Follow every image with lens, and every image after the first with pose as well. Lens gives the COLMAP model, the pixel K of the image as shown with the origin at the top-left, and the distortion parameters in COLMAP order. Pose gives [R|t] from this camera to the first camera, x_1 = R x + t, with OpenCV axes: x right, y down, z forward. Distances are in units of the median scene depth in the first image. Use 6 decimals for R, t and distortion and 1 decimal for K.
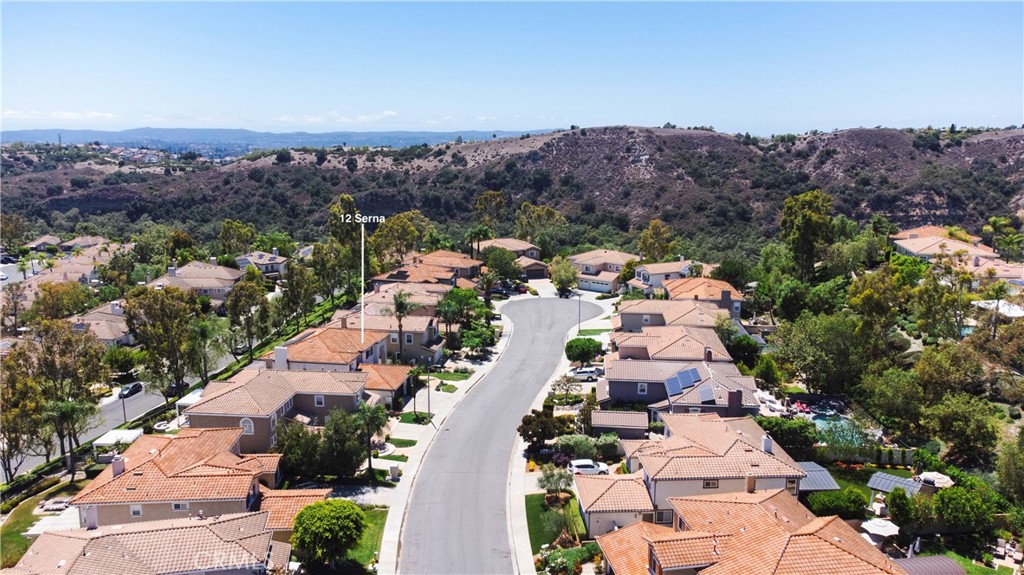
lens RADIAL K [[765.5, 0, 512.0], [0, 765.5, 287.5], [0, 0, 1]] dist [0.030387, 0.063650]
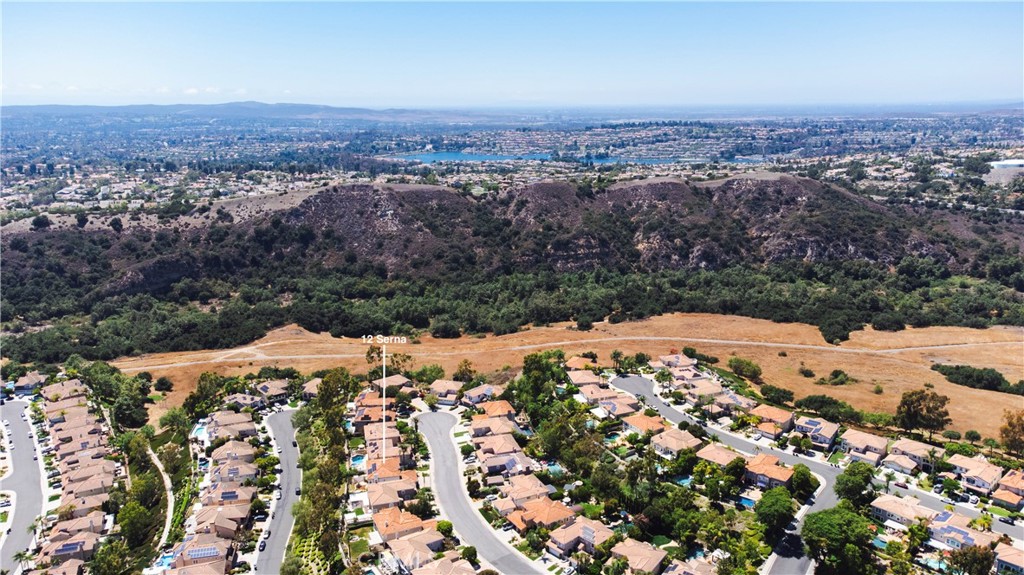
lens RADIAL K [[765.5, 0, 512.0], [0, 765.5, 287.5], [0, 0, 1]] dist [0.030387, 0.063650]
pose [[0.927157, -0.094518, 0.362555, -0.111707], [0.079865, 0.995274, 0.055232, -0.101591], [-0.366062, -0.022253, 0.930324, -0.254616]]
